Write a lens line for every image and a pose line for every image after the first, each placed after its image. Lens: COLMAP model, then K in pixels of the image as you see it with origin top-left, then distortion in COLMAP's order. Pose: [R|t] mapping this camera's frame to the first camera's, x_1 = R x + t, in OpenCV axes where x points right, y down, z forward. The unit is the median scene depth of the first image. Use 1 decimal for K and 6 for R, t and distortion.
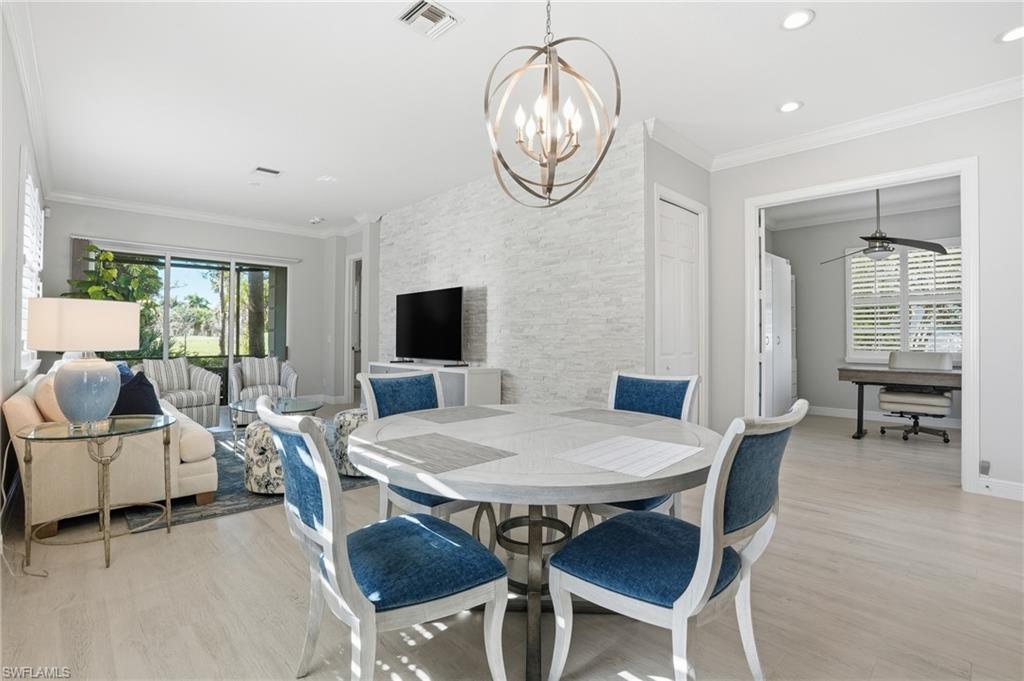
lens RADIAL K [[474.0, 0, 513.2], [0, 474.0, 335.9], [0, 0, 1]] dist [-0.073788, 0.022743]
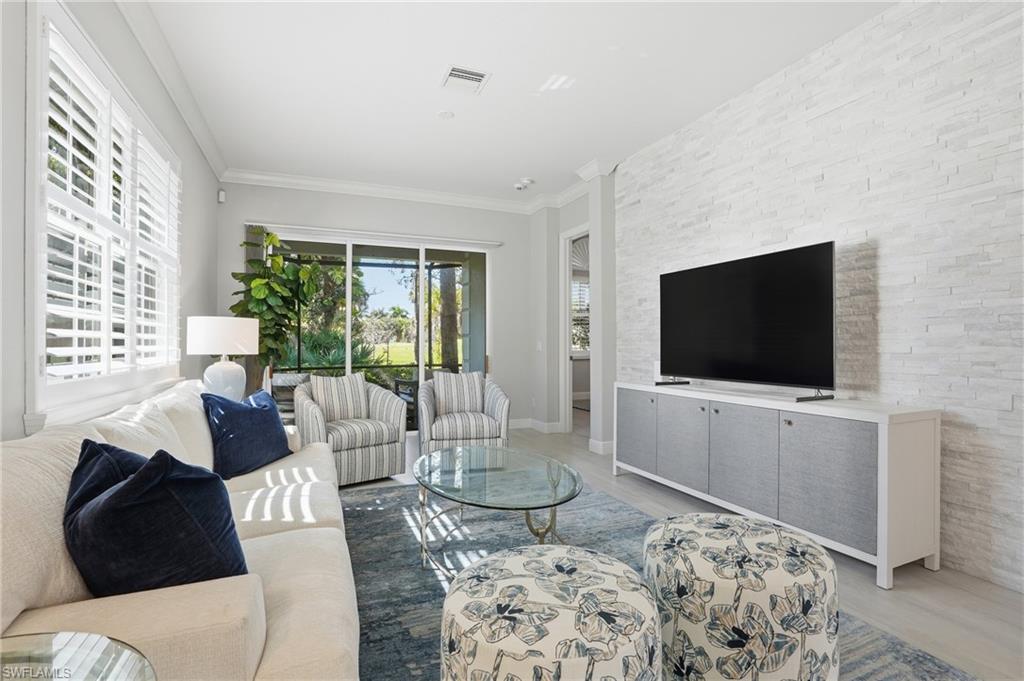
lens RADIAL K [[474.0, 0, 513.2], [0, 474.0, 335.9], [0, 0, 1]] dist [-0.073788, 0.022743]
pose [[0.934123, -0.012838, -0.356722, -0.205996], [0.009521, 0.999894, -0.011053, -0.001526], [0.356825, 0.006928, 0.934145, 0.353653]]
